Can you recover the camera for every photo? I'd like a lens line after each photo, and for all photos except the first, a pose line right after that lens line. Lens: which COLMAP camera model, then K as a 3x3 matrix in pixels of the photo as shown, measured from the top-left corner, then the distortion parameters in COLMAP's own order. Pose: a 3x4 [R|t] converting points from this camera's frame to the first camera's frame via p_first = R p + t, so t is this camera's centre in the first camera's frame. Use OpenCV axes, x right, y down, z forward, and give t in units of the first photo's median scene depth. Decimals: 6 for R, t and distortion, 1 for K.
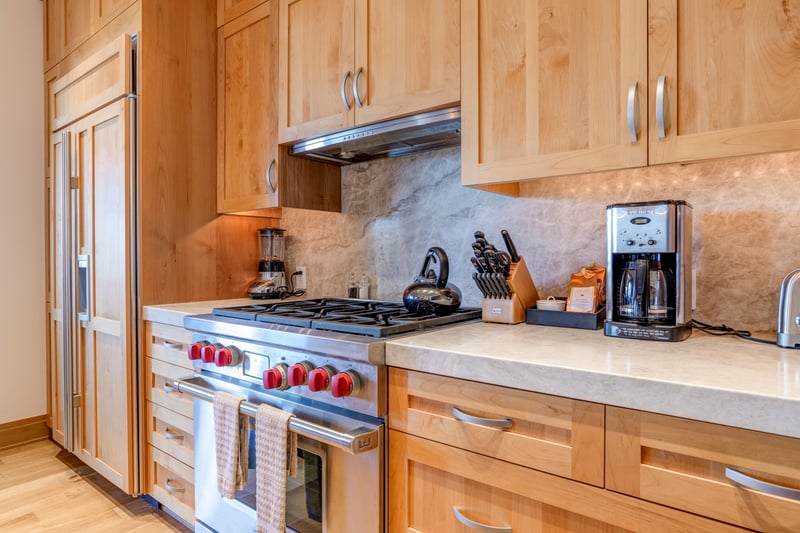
lens RADIAL K [[484.9, 0, 396.6], [0, 484.9, 262.0], [0, 0, 1]] dist [-0.025485, 0.003068]
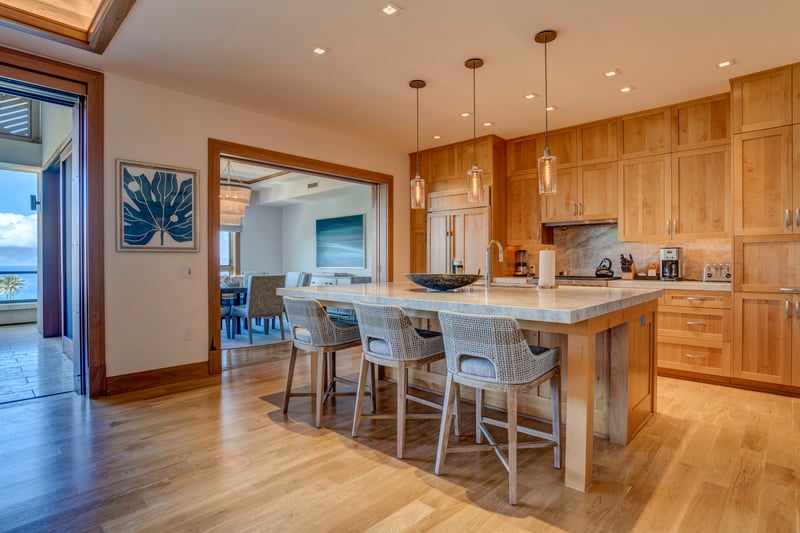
lens RADIAL K [[421.9, 0, 402.1], [0, 421.9, 264.4], [0, 0, 1]] dist [-0.025153, 0.001522]
pose [[0.997475, -0.001547, -0.071003, -1.105485], [0.001639, 0.999998, 0.001247, 0.006350], [0.071001, -0.001360, 0.997475, -1.979375]]
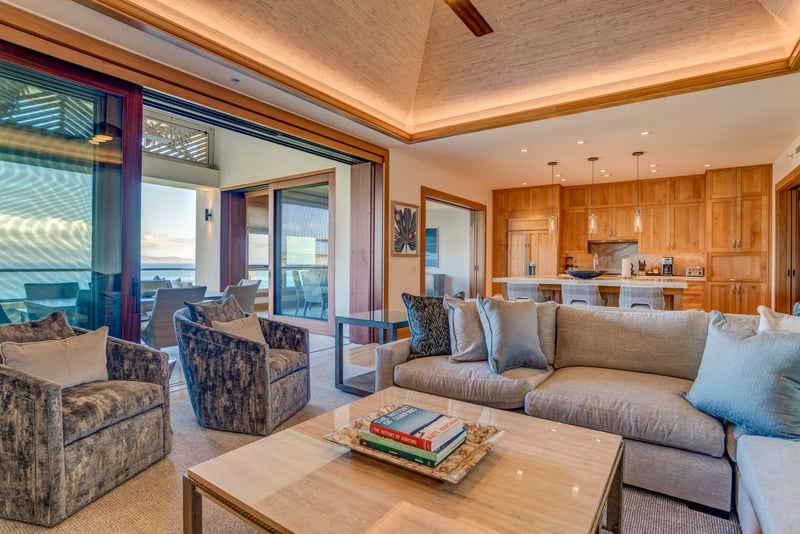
lens RADIAL K [[409.2, 0, 402.9], [0, 409.2, 265.3], [0, 0, 1]] dist [-0.028463, 0.000587]
pose [[0.995929, 0.006622, 0.089893, -2.932592], [-0.006760, 0.999976, 0.001239, 0.010581], [-0.089883, -0.001842, 0.995951, -3.437913]]
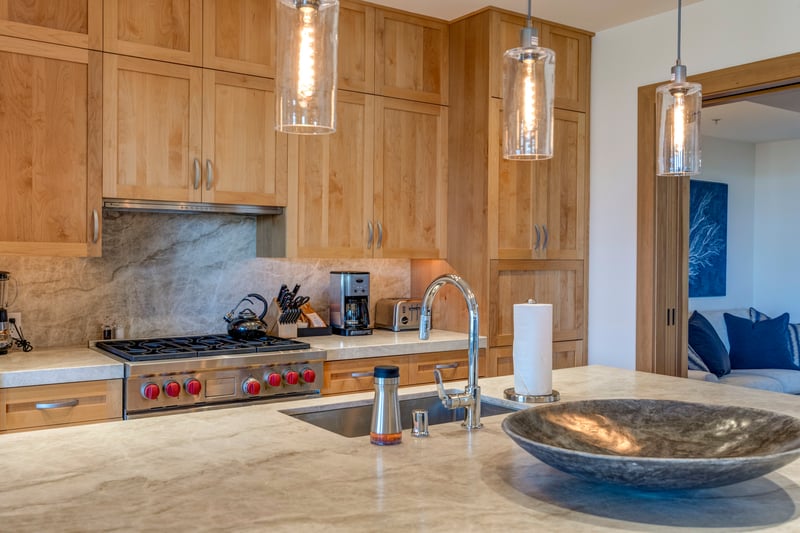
lens RADIAL K [[753.6, 0, 400.4], [0, 753.6, 264.5], [0, 0, 1]] dist [0.032375, 0.000000]
pose [[0.265055, -0.009349, 0.964188, -1.994967], [-0.004880, 0.999927, 0.011037, -0.145498], [-0.964221, -0.007631, 0.264990, -0.061097]]
